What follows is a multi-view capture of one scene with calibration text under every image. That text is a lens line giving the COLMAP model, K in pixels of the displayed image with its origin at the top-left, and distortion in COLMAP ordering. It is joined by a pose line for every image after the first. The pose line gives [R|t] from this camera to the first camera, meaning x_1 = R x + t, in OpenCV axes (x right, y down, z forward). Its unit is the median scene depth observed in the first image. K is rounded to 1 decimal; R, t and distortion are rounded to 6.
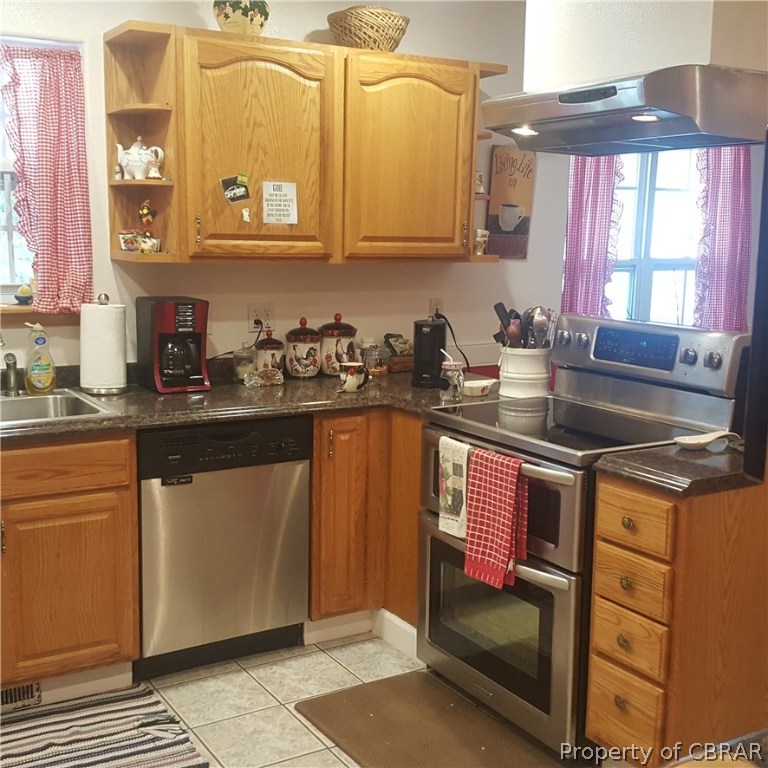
lens RADIAL K [[1001.6, 0, 383.5], [0, 1001.6, 393.8], [0, 0, 1]] dist [0.307741, -0.823683]
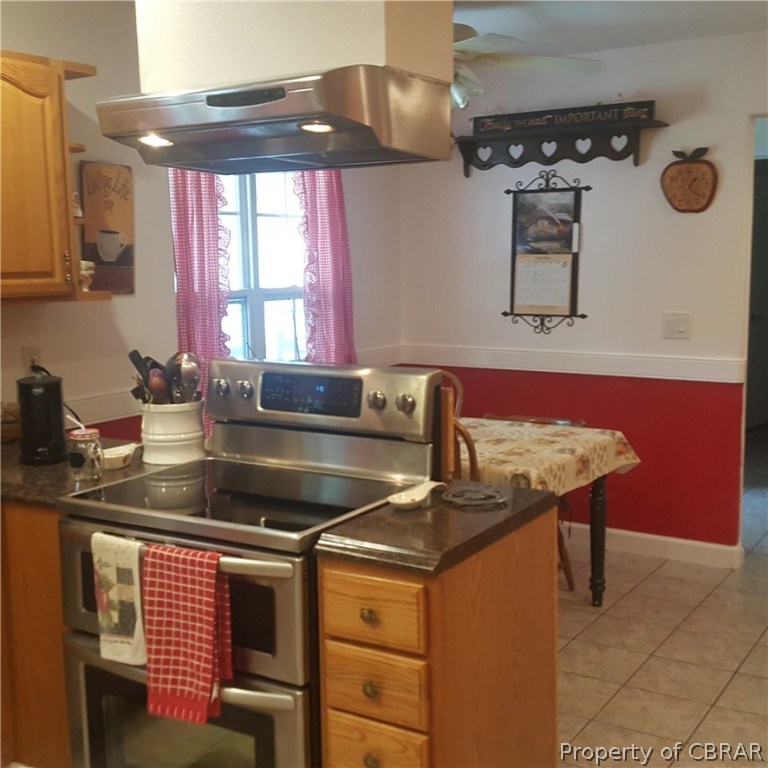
lens RADIAL K [[1001.6, 0, 383.5], [0, 1001.6, 393.8], [0, 0, 1]] dist [0.307741, -0.823683]
pose [[0.900349, -0.092268, 0.425274, -0.065292], [0.103143, 0.994663, -0.002562, -0.038545], [-0.422768, 0.046170, 0.905061, 0.207068]]
